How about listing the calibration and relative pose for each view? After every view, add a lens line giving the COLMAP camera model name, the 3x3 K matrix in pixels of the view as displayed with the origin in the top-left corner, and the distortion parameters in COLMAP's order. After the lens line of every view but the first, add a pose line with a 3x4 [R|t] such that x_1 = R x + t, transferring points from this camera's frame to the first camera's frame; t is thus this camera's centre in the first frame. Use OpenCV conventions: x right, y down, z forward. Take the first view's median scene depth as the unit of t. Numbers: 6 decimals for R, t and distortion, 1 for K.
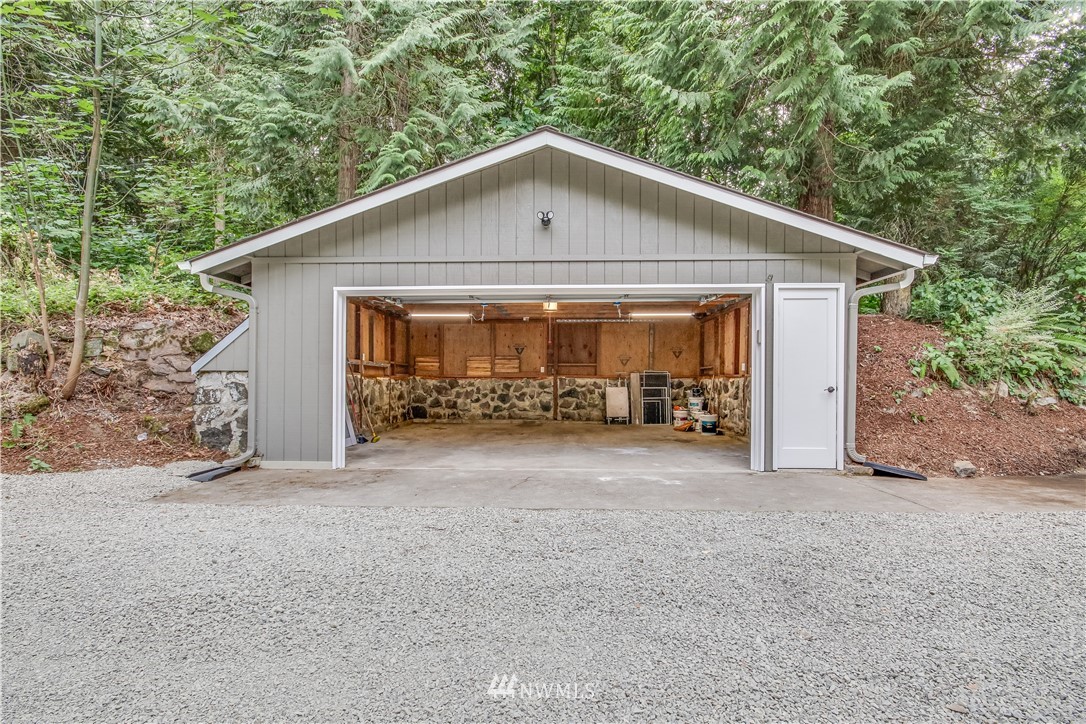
lens RADIAL K [[505.2, 0, 542.4], [0, 505.2, 382.7], [0, 0, 1]] dist [-0.002414, -0.001484]
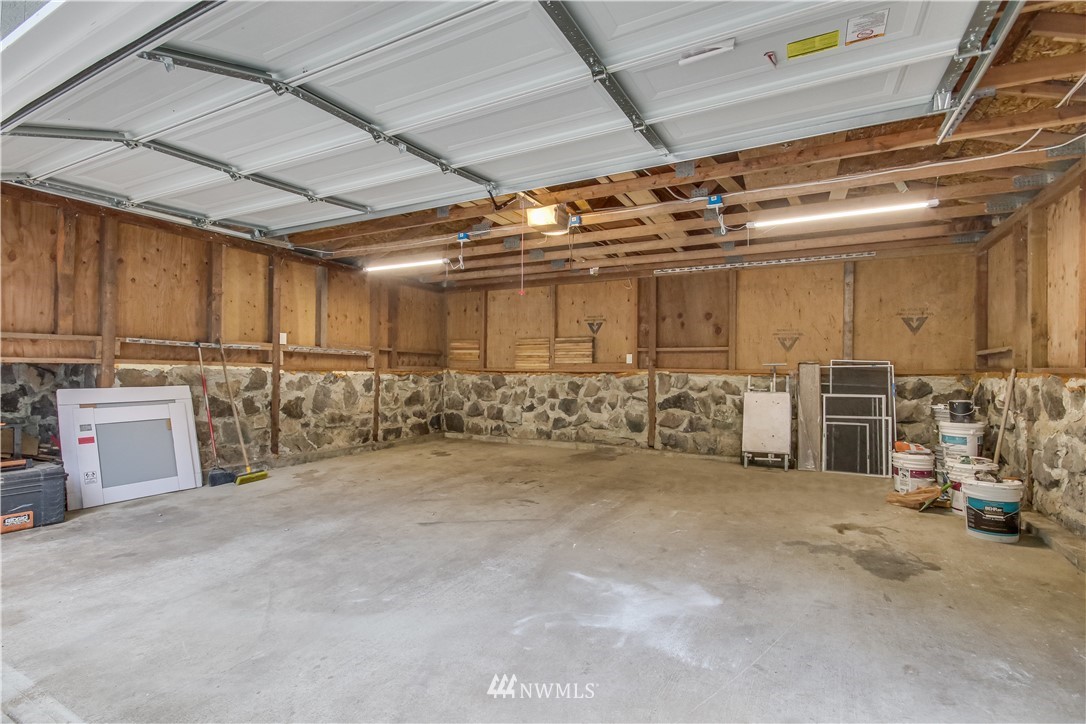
lens RADIAL K [[505.2, 0, 542.4], [0, 505.2, 382.7], [0, 0, 1]] dist [-0.002414, -0.001484]
pose [[0.908684, 0.014136, -0.417246, 0.149766], [-0.008853, 0.999854, 0.014594, -0.006513], [0.417392, -0.009567, 0.908676, 0.435064]]
